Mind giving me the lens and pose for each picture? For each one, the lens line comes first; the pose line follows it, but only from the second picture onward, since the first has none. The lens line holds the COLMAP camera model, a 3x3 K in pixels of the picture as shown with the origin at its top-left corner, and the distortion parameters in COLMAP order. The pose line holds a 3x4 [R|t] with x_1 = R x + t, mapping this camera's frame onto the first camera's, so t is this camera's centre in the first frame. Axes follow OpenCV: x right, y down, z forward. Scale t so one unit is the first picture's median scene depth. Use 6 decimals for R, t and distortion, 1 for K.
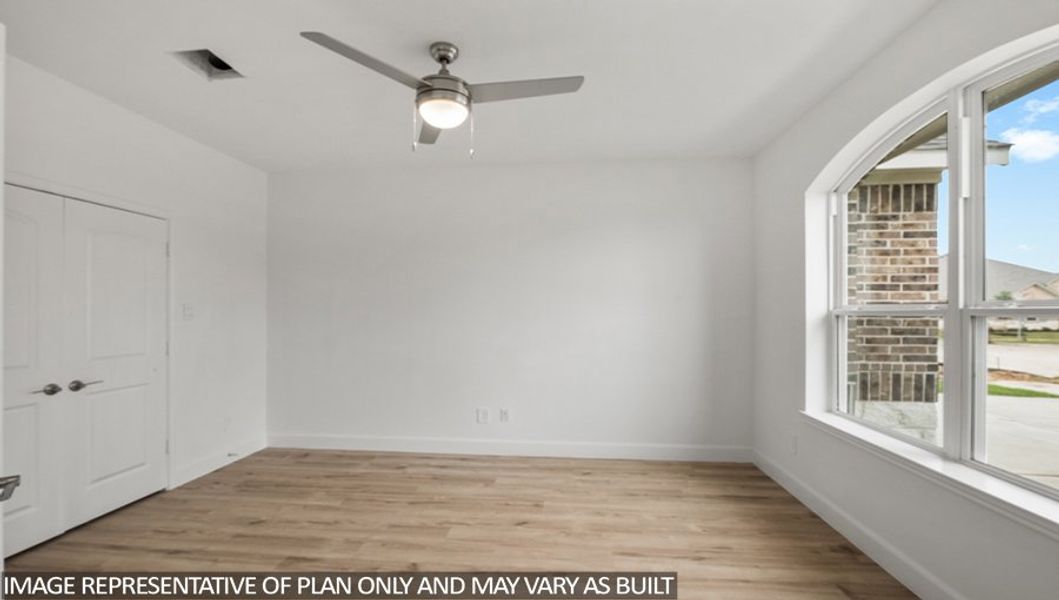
lens RADIAL K [[463.2, 0, 514.8], [0, 463.2, 307.1], [0, 0, 1]] dist [-0.013801, 0.001316]
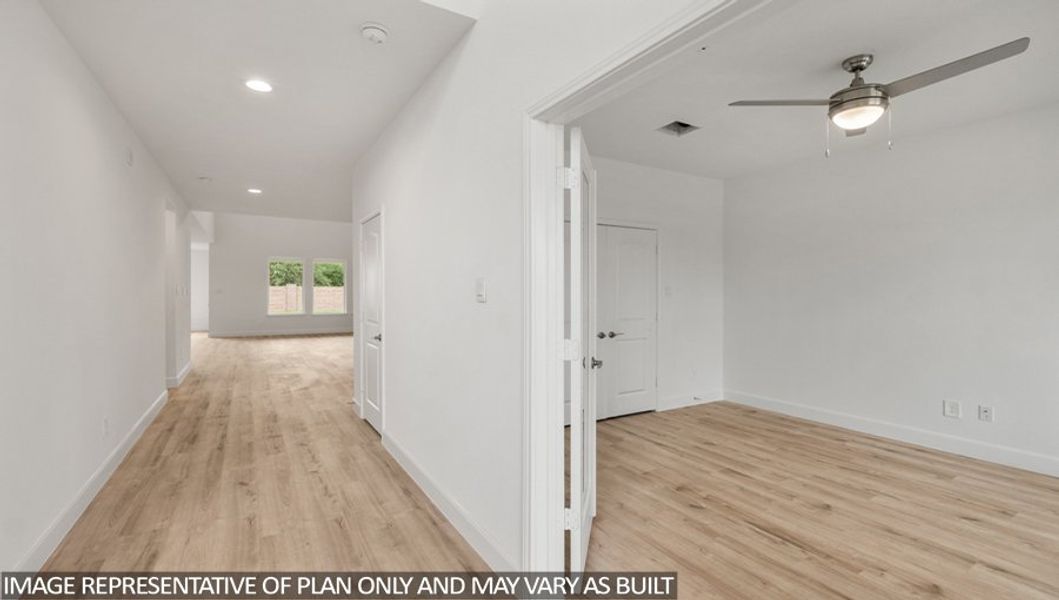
lens RADIAL K [[463.2, 0, 525.5], [0, 463.2, 296.5], [0, 0, 1]] dist [-0.013801, 0.001316]
pose [[0.600761, 0.010102, -0.799365, 0.204473], [0.007029, 0.999815, 0.017917, -0.004694], [0.799398, -0.016382, 0.600578, -0.260979]]
